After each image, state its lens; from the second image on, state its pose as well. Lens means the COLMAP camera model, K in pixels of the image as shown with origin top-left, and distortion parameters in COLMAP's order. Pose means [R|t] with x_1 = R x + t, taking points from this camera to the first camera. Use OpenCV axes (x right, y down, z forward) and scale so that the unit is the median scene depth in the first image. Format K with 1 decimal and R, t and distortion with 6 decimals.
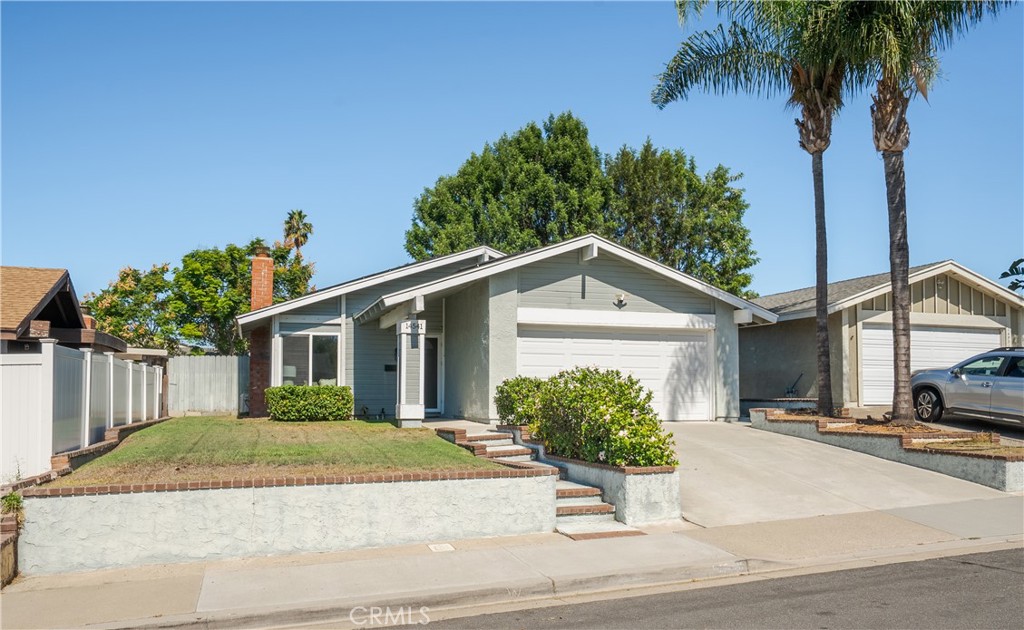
lens RADIAL K [[756.4, 0, 512.2], [0, 756.4, 362.7], [0, 0, 1]] dist [0.000204, 0.008497]
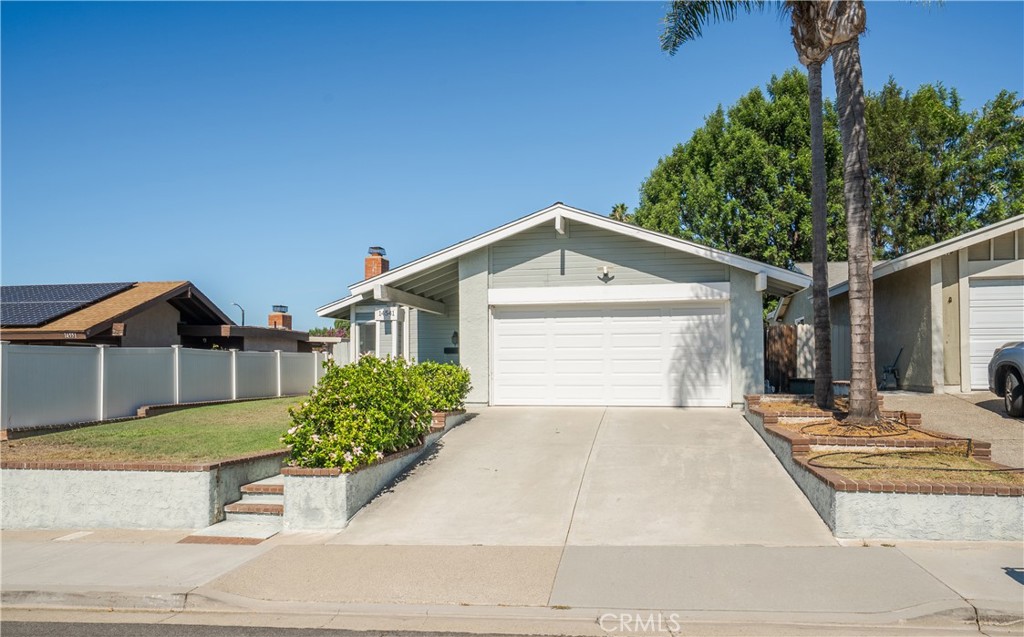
lens RADIAL K [[682.8, 0, 512.9], [0, 682.8, 350.6], [0, 0, 1]] dist [-0.024339, 0.047710]
pose [[0.881070, -0.017593, -0.472659, 0.471243], [0.026651, 0.999567, 0.012473, -0.003557], [0.472235, -0.023586, 0.881157, 0.245133]]
